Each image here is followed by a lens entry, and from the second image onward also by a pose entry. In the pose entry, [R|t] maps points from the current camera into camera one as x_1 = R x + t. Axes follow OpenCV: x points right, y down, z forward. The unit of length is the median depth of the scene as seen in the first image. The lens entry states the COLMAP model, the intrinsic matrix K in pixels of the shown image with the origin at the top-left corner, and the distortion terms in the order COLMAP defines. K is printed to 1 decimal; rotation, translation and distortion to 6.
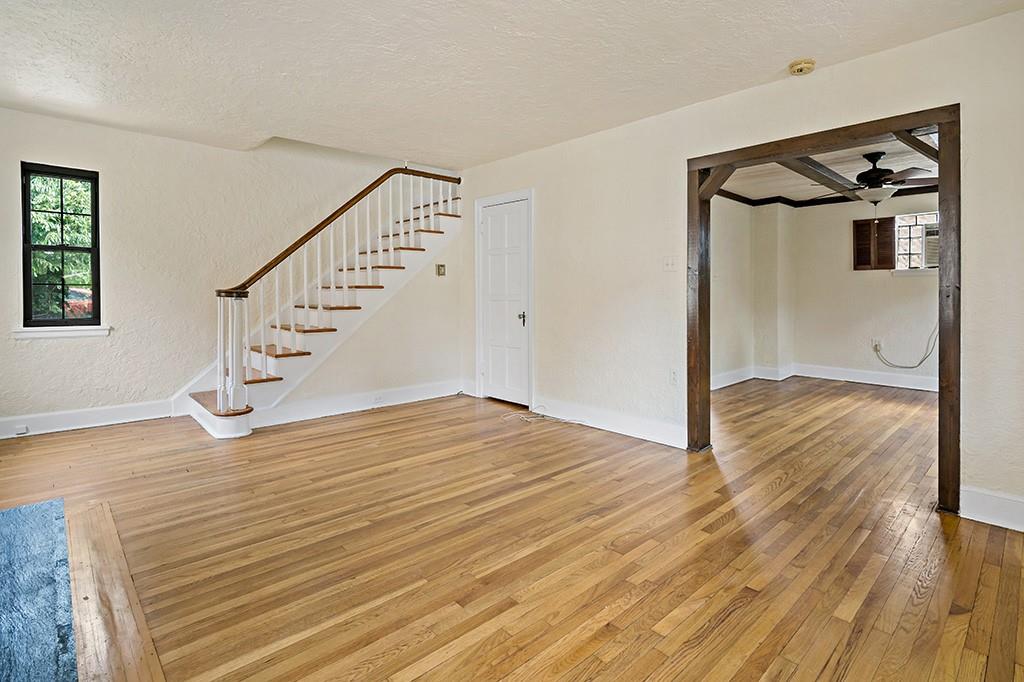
lens RADIAL K [[508.2, 0, 557.4], [0, 508.2, 285.6], [0, 0, 1]] dist [-0.010699, 0.000108]
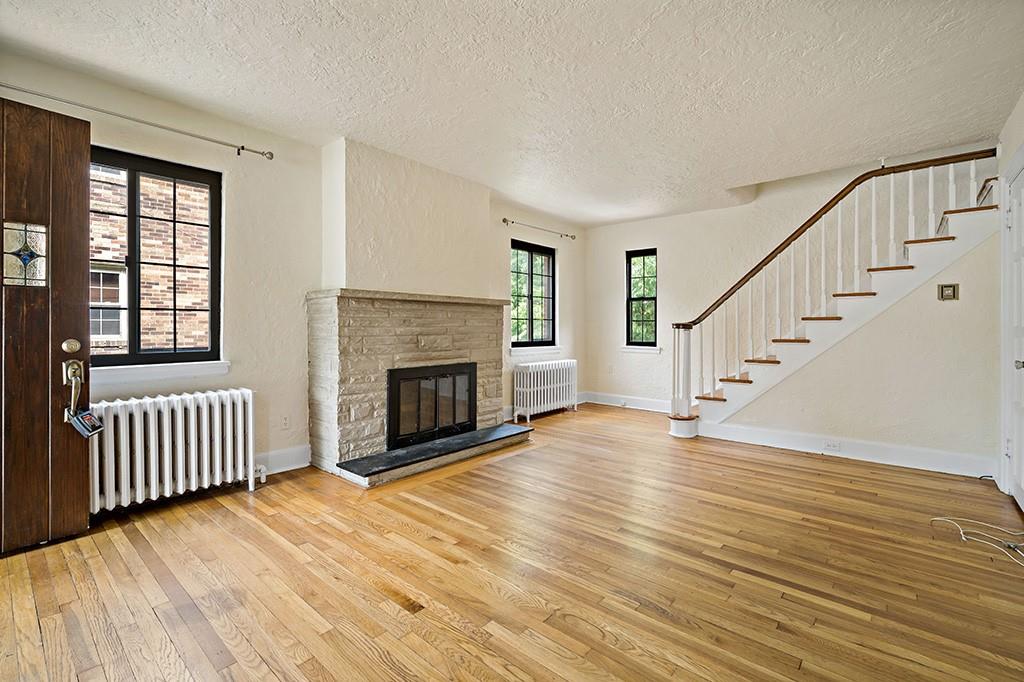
lens RADIAL K [[462.8, 0, 515.3], [0, 462.8, 327.2], [0, 0, 1]] dist [-0.013445, 0.004399]
pose [[0.053648, -0.000765, -0.998560, 0.665136], [0.014272, 0.999898, 0.000000, 0.016209], [0.998458, -0.014252, 0.053654, 0.661297]]
